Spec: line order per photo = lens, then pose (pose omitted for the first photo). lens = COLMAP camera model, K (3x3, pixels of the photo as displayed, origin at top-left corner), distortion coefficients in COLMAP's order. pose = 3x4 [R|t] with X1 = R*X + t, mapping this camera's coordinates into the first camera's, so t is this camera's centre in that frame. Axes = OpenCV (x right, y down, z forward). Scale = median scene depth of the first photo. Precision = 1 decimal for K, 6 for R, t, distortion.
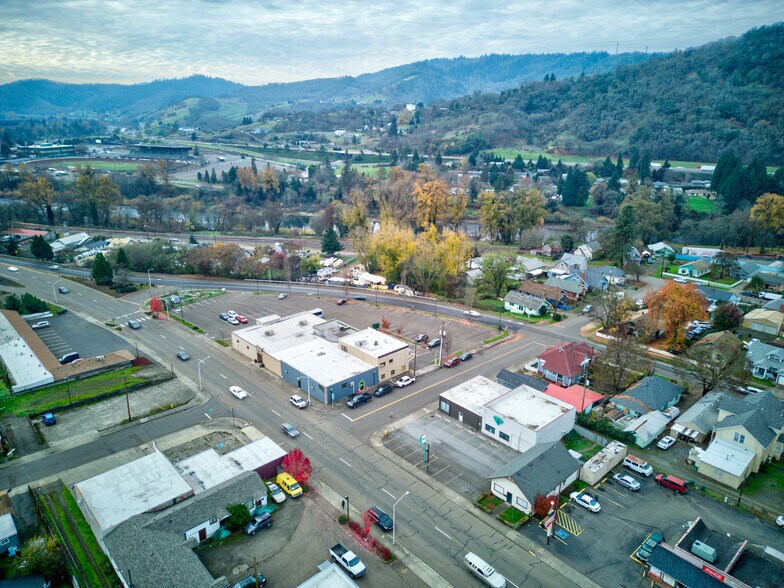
lens RADIAL K [[544.9, 0, 392.0], [0, 544.9, 294.0], [0, 0, 1]] dist [0.086896, -0.085078]
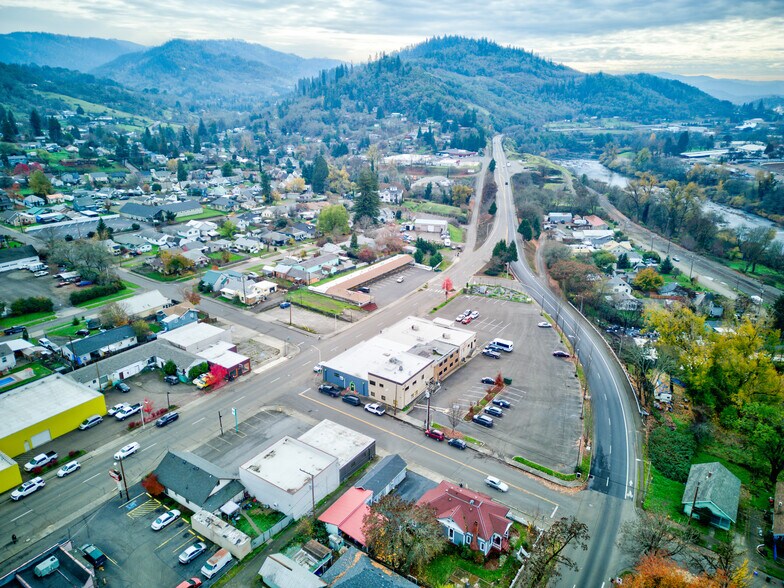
lens RADIAL K [[544.9, 0, 392.0], [0, 544.9, 294.0], [0, 0, 1]] dist [0.086896, -0.085078]
pose [[0.230389, 0.327857, -0.916204, 0.708354], [-0.317190, 0.915412, 0.247813, -0.235068], [0.919952, 0.233518, 0.314894, 0.528618]]
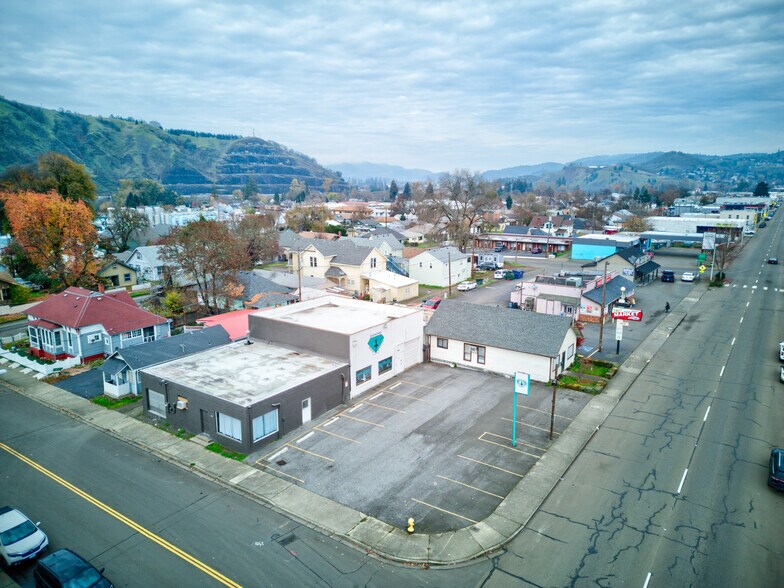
lens RADIAL K [[544.9, 0, 392.0], [0, 544.9, 294.0], [0, 0, 1]] dist [0.086896, -0.085078]
pose [[-0.210805, -0.204639, 0.955868, -0.174236], [0.314099, 0.911808, 0.264477, 0.042930], [-0.925691, 0.355990, -0.127937, 0.672581]]
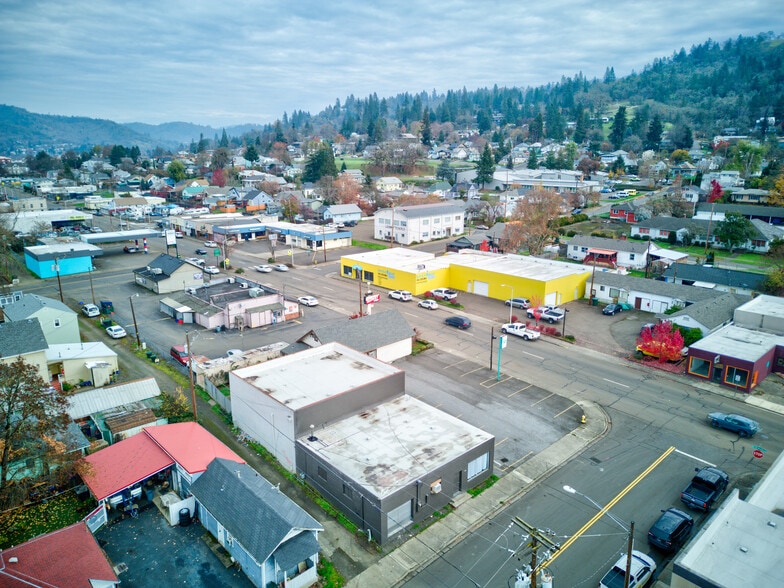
lens RADIAL K [[544.9, 0, 392.0], [0, 544.9, 294.0], [0, 0, 1]] dist [0.086896, -0.085078]
pose [[-0.999956, -0.007244, -0.005962, 0.121286], [-0.009333, 0.832532, 0.553898, -0.099041], [0.000951, 0.553929, -0.832563, 0.927351]]
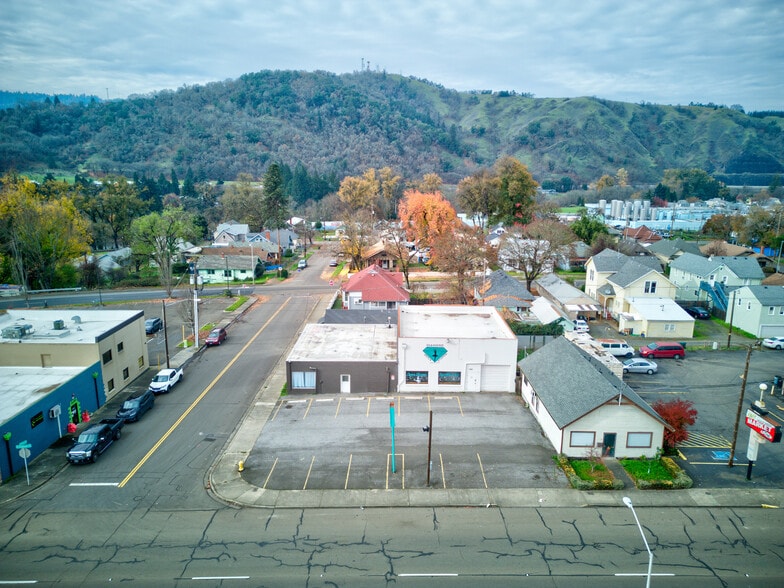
lens RADIAL K [[544.9, 0, 392.0], [0, 544.9, 294.0], [0, 0, 1]] dist [0.086896, -0.085078]
pose [[0.679770, -0.170093, 0.713429, -0.133303], [0.235790, 0.971779, 0.007022, 0.104794], [-0.694490, 0.163446, 0.700692, 0.421014]]
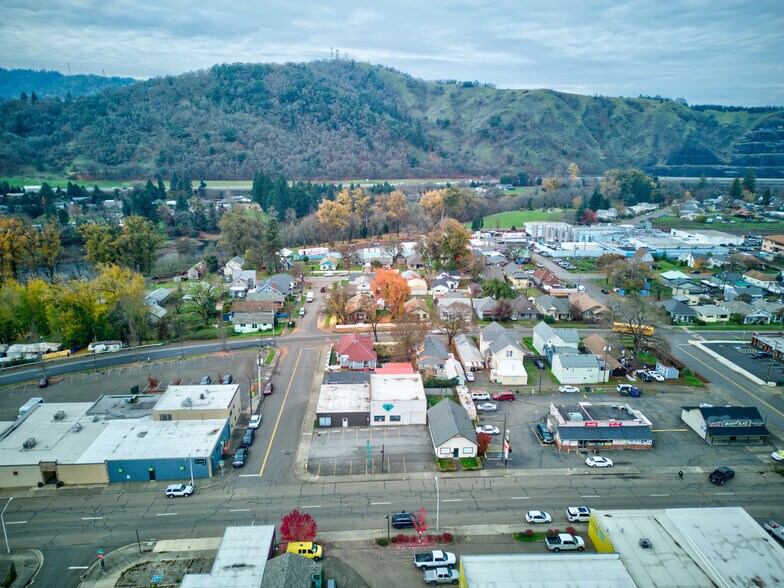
lens RADIAL K [[544.9, 0, 392.0], [0, 544.9, 294.0], [0, 0, 1]] dist [0.086896, -0.085078]
pose [[0.639593, -0.218416, 0.737031, -0.375112], [0.246490, 0.966430, 0.072495, -0.047619], [-0.728123, 0.135303, 0.671960, 0.136332]]
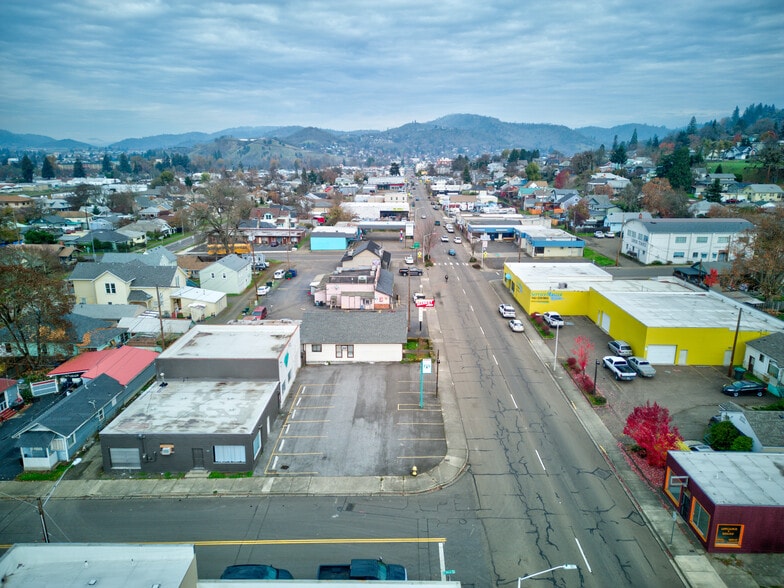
lens RADIAL K [[544.9, 0, 392.0], [0, 544.9, 294.0], [0, 0, 1]] dist [0.086896, -0.085078]
pose [[-0.729487, -0.180349, 0.659790, -0.181917], [0.214797, 0.855413, 0.471308, -0.060477], [-0.649393, 0.485534, -0.585274, 0.809561]]
